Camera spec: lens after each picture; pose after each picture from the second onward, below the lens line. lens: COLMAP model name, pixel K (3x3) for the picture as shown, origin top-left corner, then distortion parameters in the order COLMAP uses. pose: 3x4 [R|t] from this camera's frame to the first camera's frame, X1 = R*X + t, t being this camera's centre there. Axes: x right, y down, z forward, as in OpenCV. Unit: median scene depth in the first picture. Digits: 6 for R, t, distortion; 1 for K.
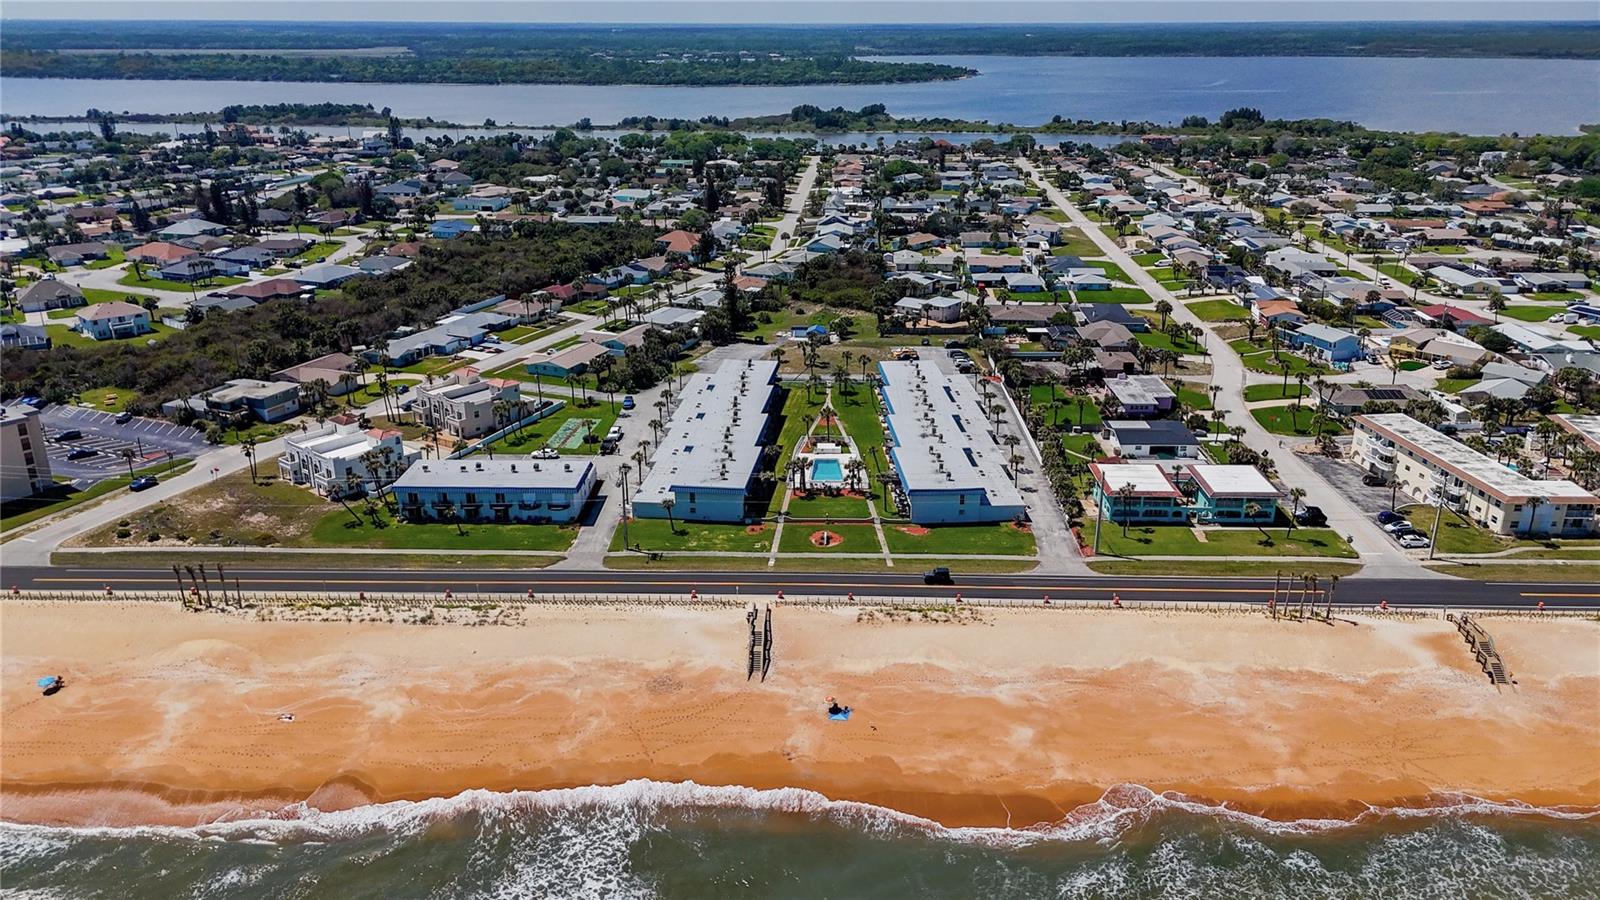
lens RADIAL K [[1181.3, 0, 800.0], [0, 1181.3, 450.0], [0, 0, 1]] dist [0.074045, -0.066375]
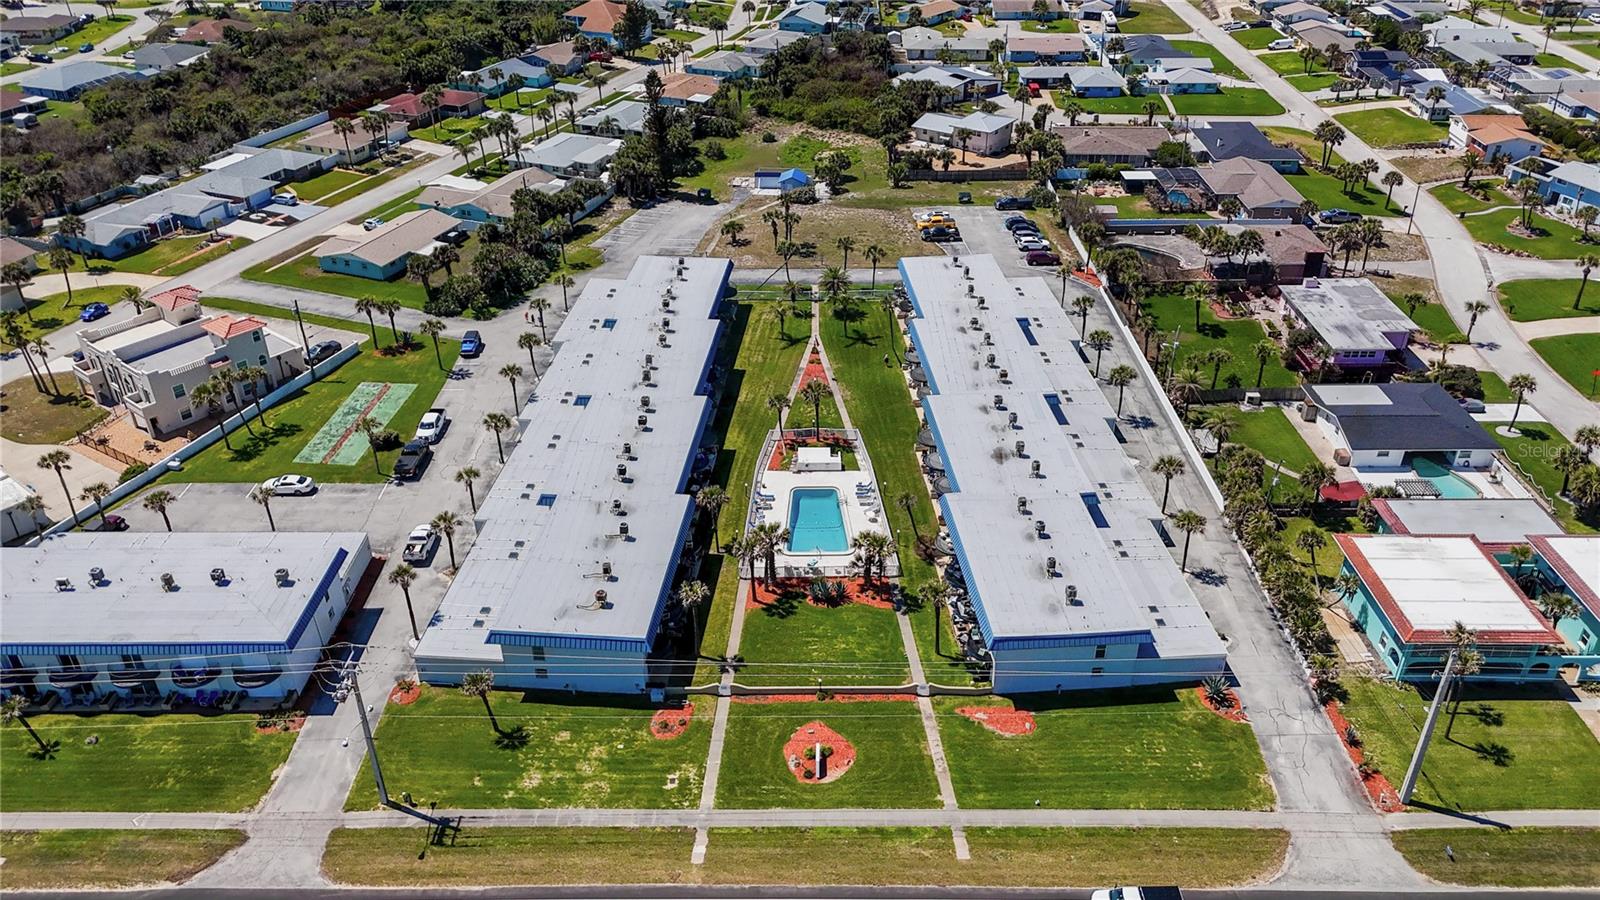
lens RADIAL K [[1182.1, 0, 800.0], [0, 1182.1, 450.0], [0, 0, 1]] dist [0.023397, 0.005605]
pose [[0.999794, -0.013780, 0.014875, 0.006636], [0.010542, 0.979905, 0.199187, -0.099888], [-0.017321, -0.198989, 0.979849, 0.405823]]
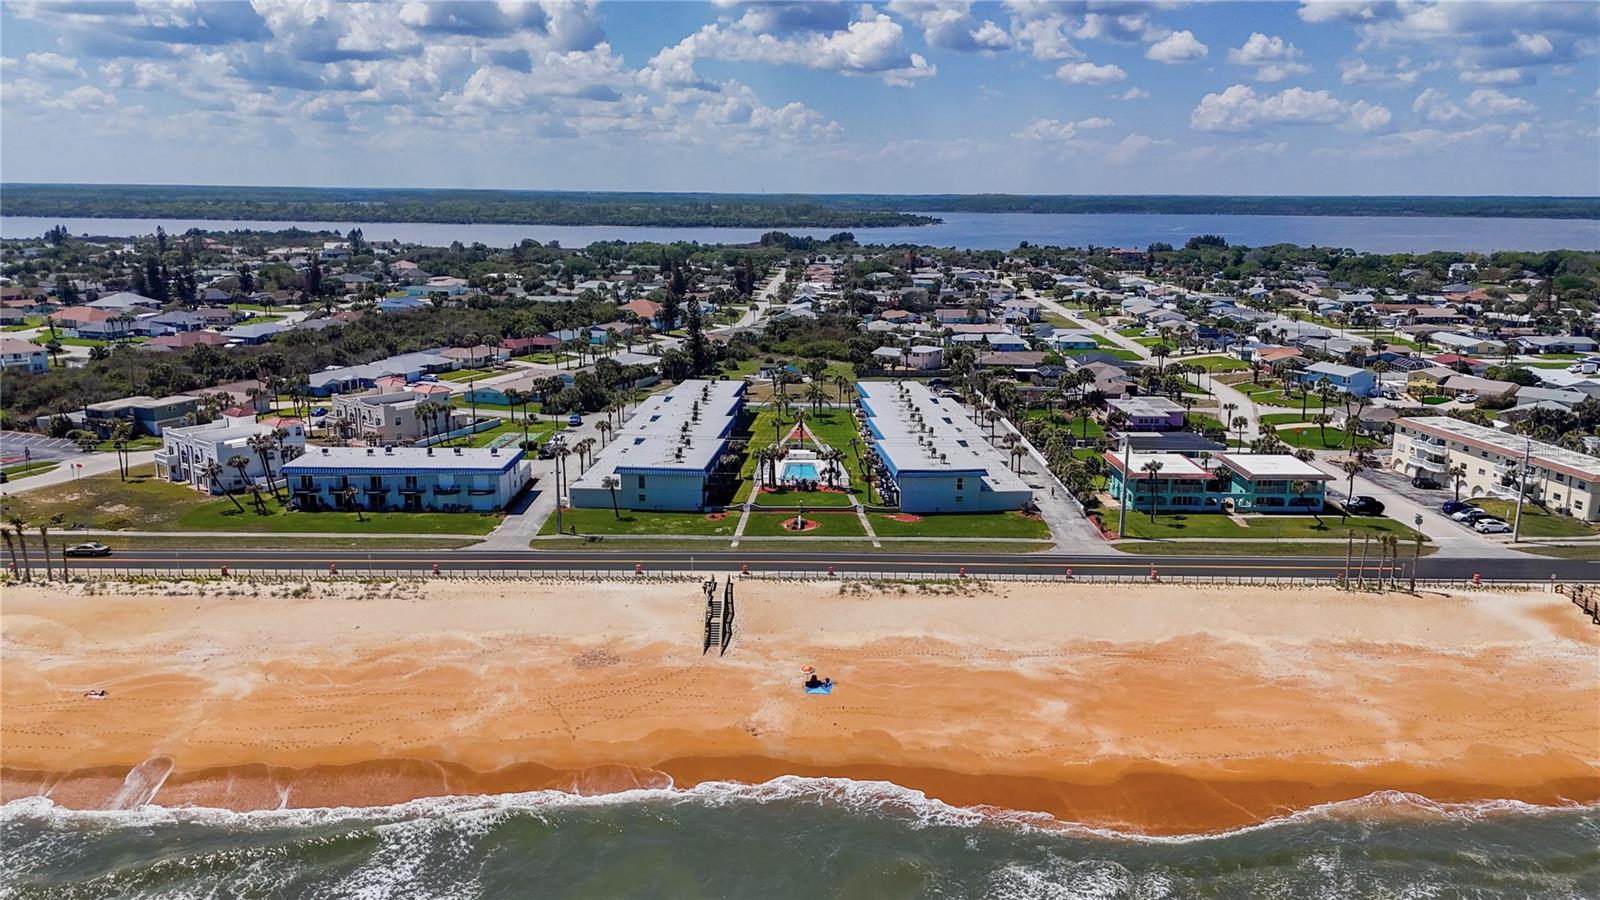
lens RADIAL K [[1181.3, 0, 800.0], [0, 1181.3, 450.0], [0, 0, 1]] dist [0.074045, -0.066375]
pose [[0.999651, 0.002409, 0.026302, -0.000153], [0.001099, 0.991174, -0.132562, 0.096865], [-0.026389, 0.132544, 0.990826, 0.116161]]
